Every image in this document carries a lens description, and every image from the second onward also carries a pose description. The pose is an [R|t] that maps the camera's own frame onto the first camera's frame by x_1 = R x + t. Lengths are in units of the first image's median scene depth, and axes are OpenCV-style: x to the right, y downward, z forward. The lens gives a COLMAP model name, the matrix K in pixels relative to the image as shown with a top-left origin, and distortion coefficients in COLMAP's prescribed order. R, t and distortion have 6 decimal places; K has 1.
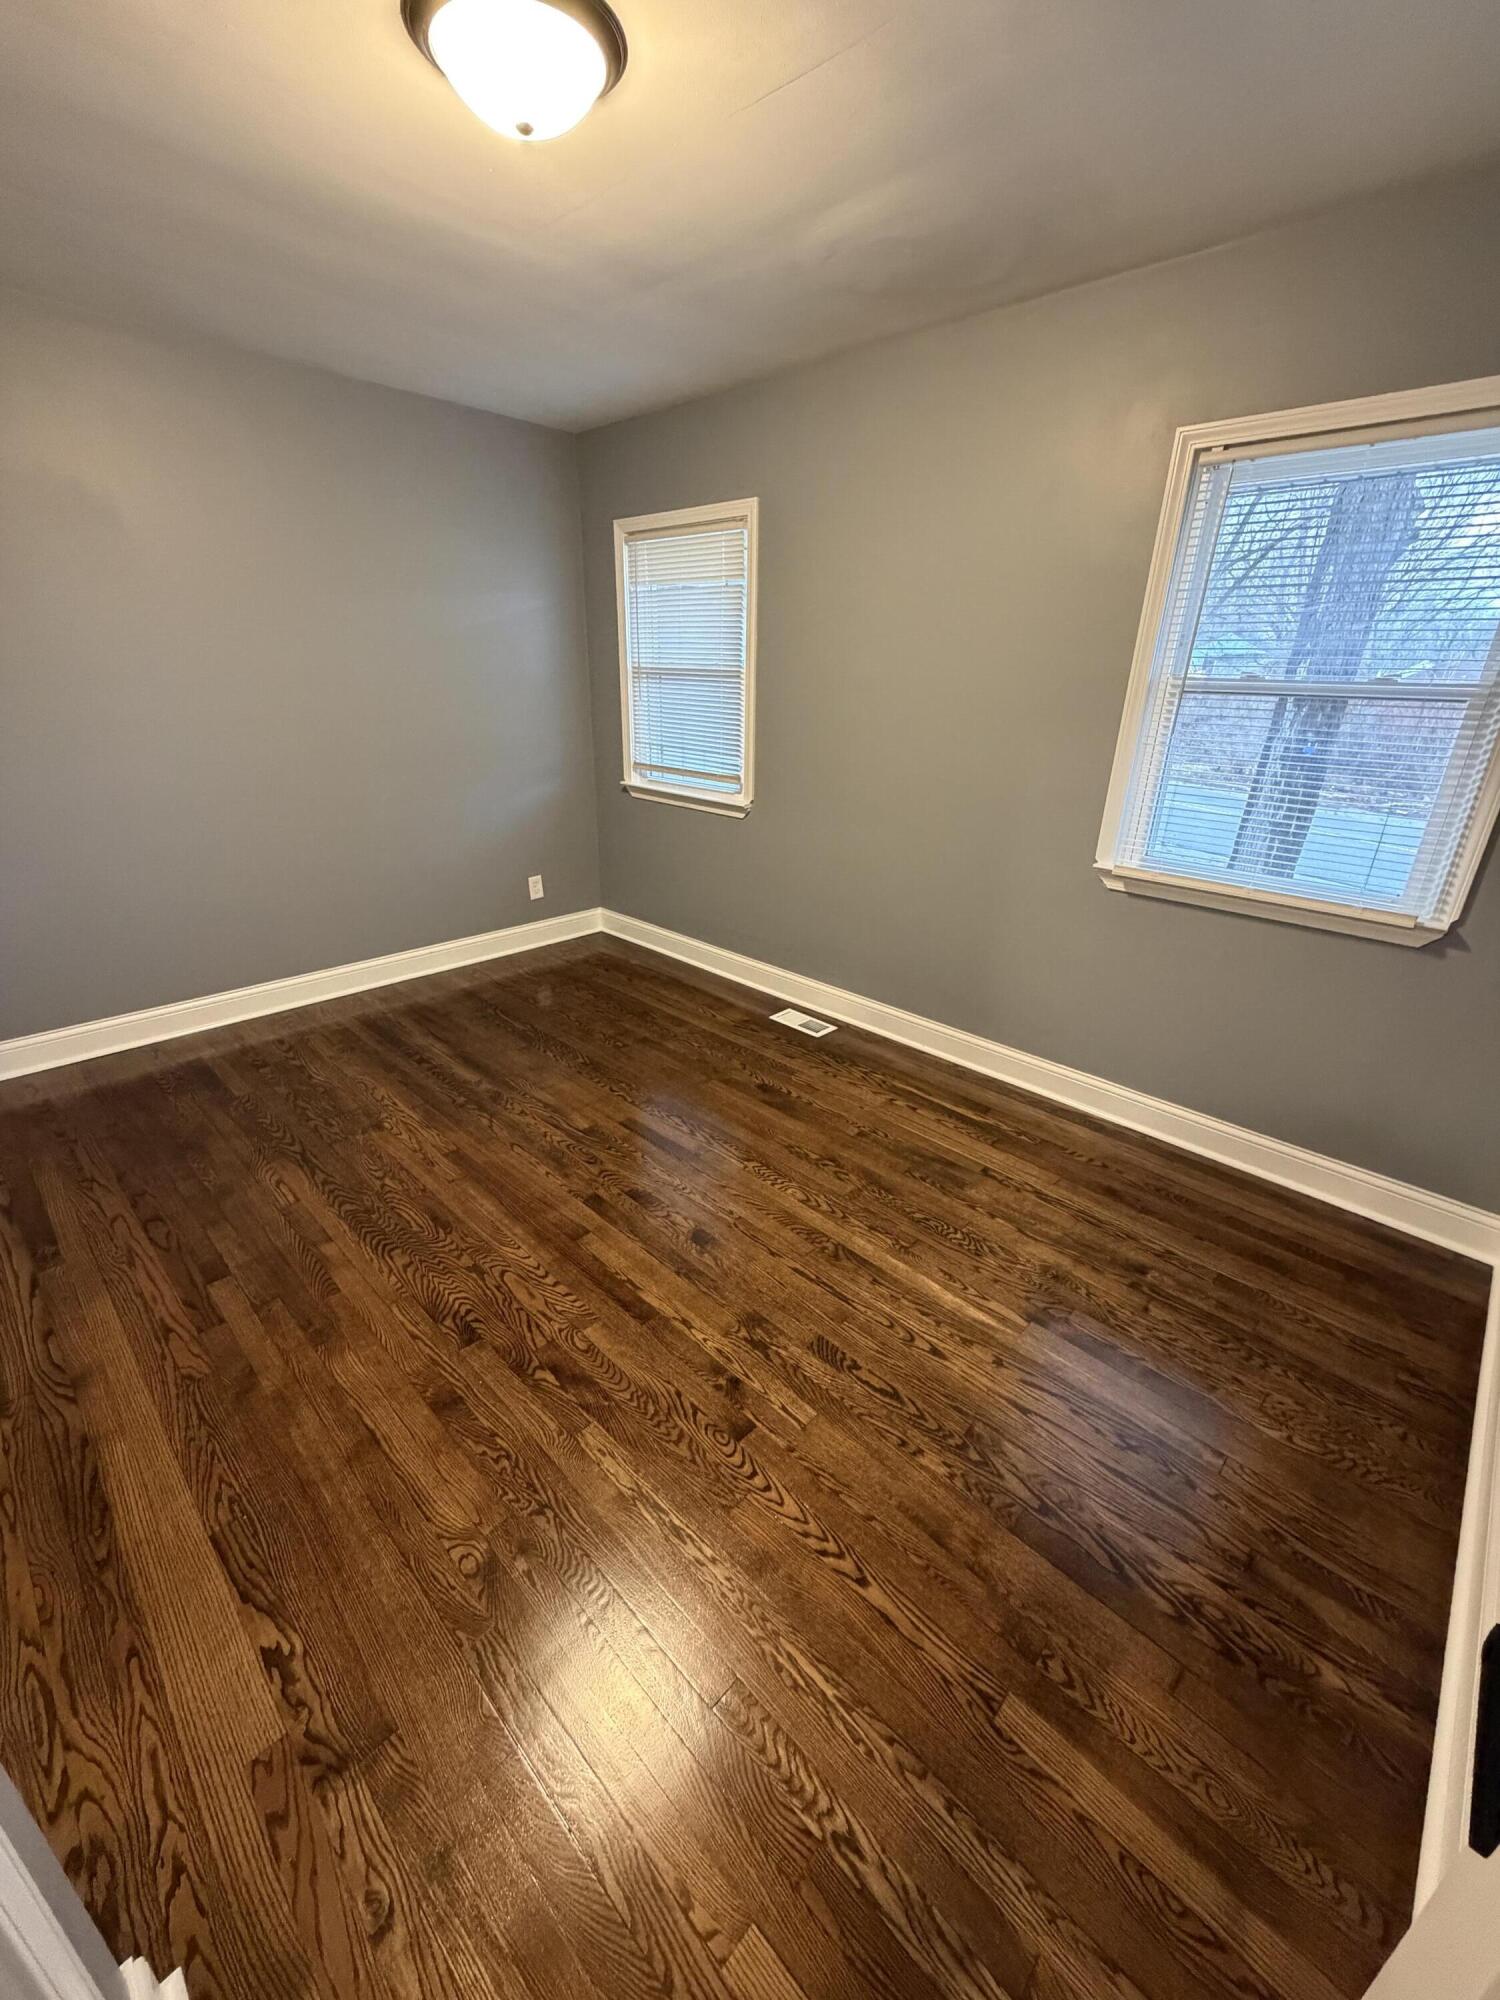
lens RADIAL K [[796.3, 0, 744.2], [0, 796.3, 992.4], [0, 0, 1]] dist [-0.002866, 0.000537]
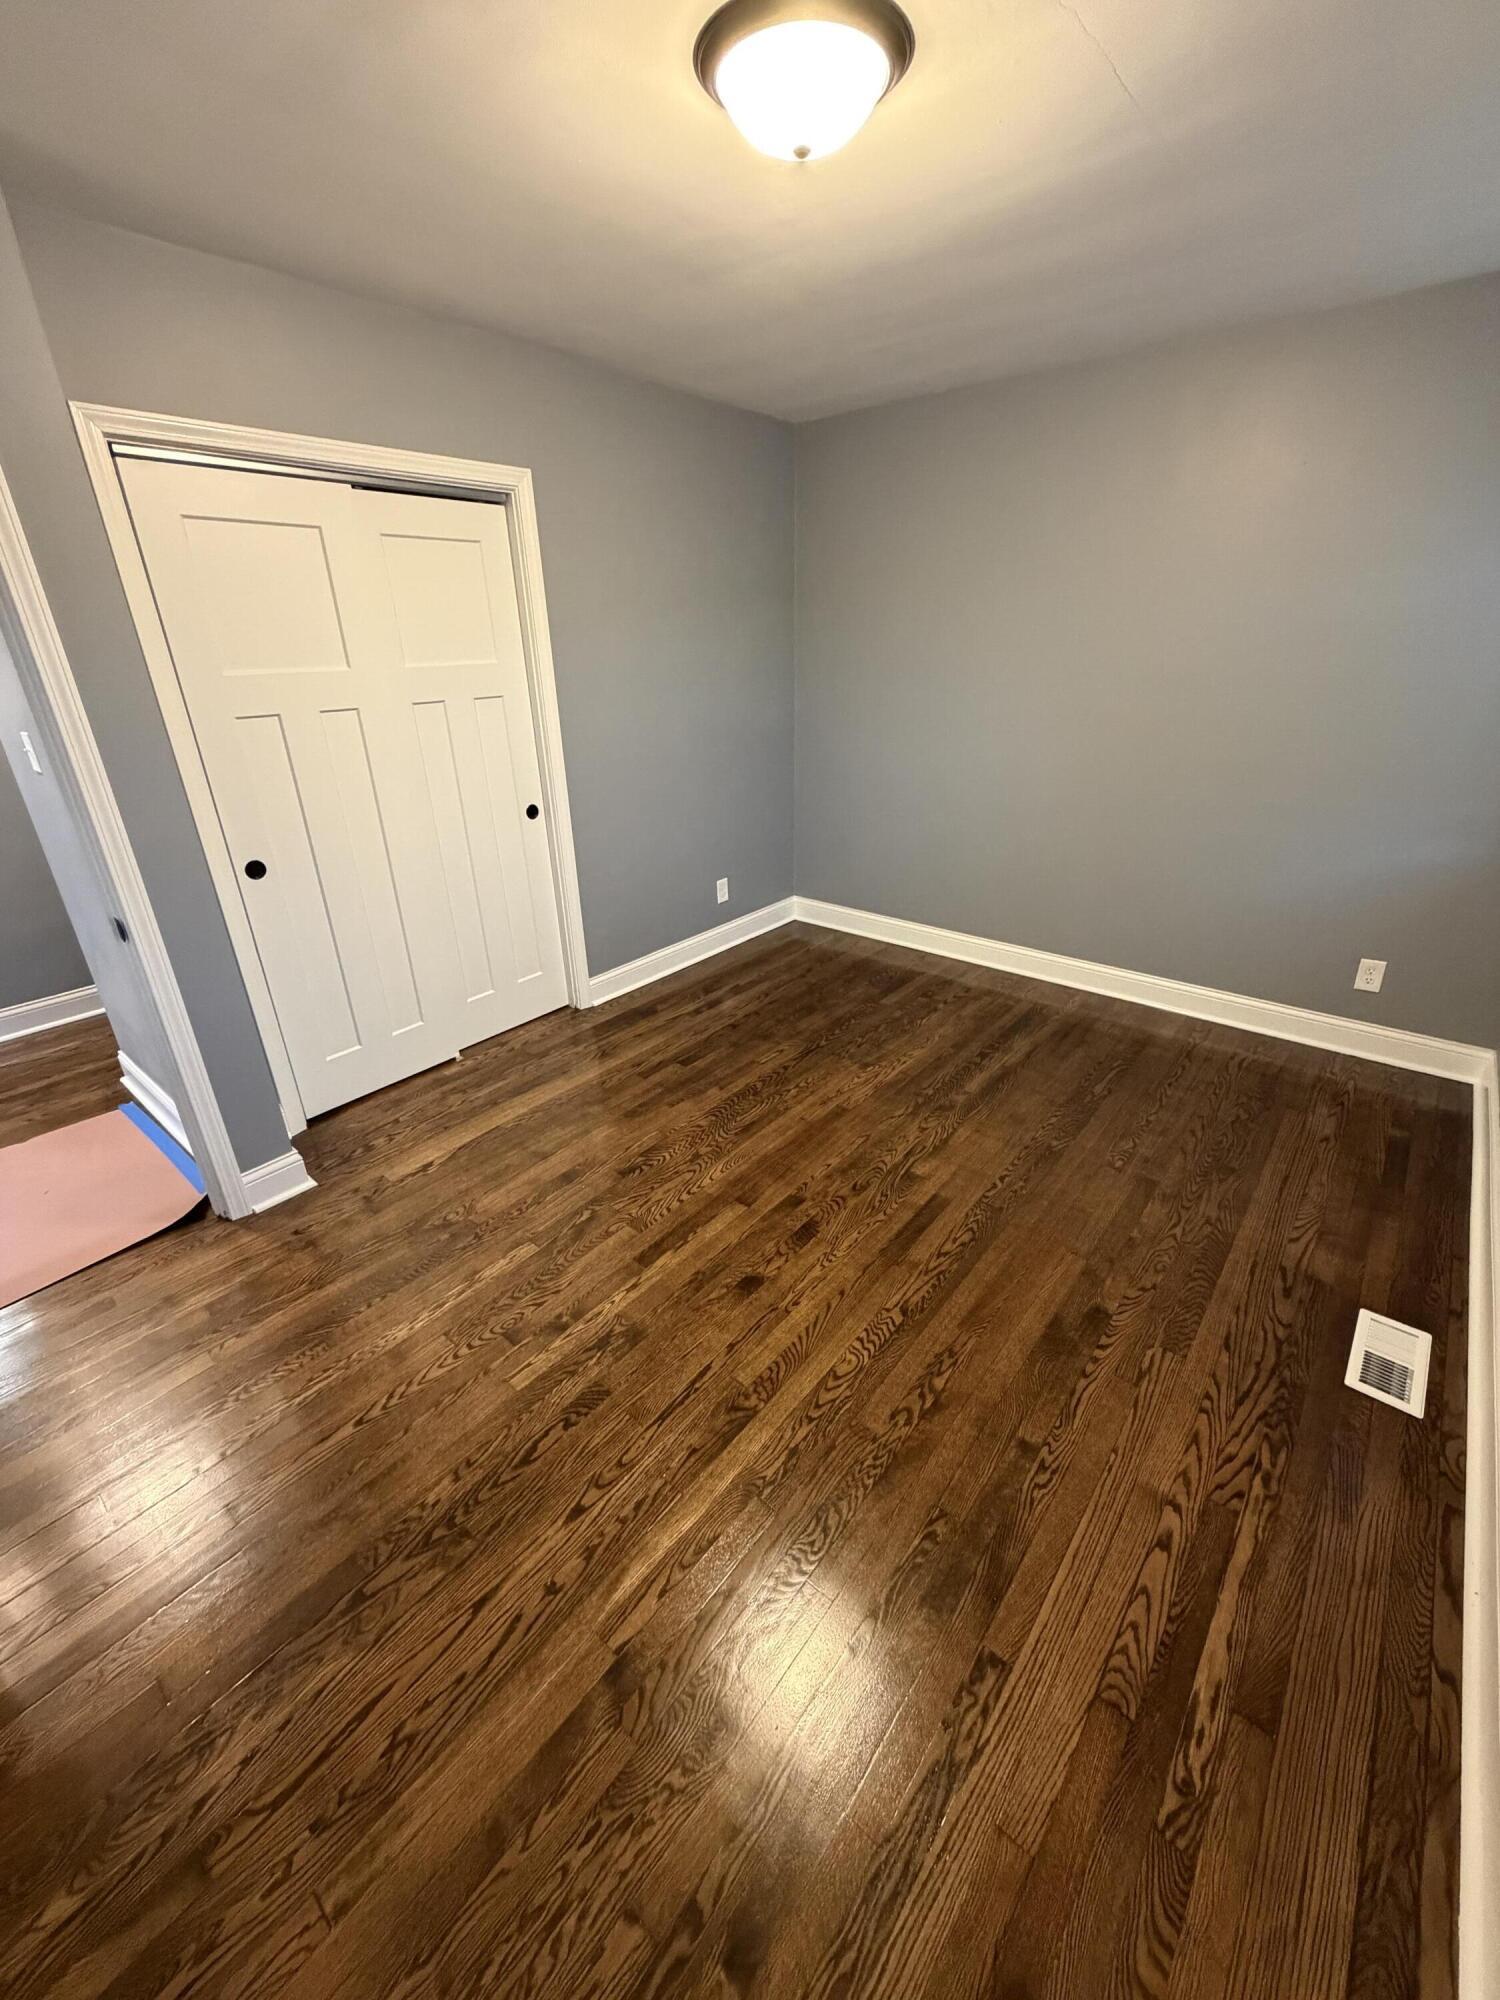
lens RADIAL K [[796.3, 0, 746.8], [0, 796.3, 1003.0], [0, 0, 1]] dist [-0.002866, 0.000537]
pose [[0.069602, 0.395496, -0.915827, 0.722270], [-0.355237, 0.867699, 0.347715, -0.328810], [0.932181, 0.301134, 0.200888, 0.746745]]
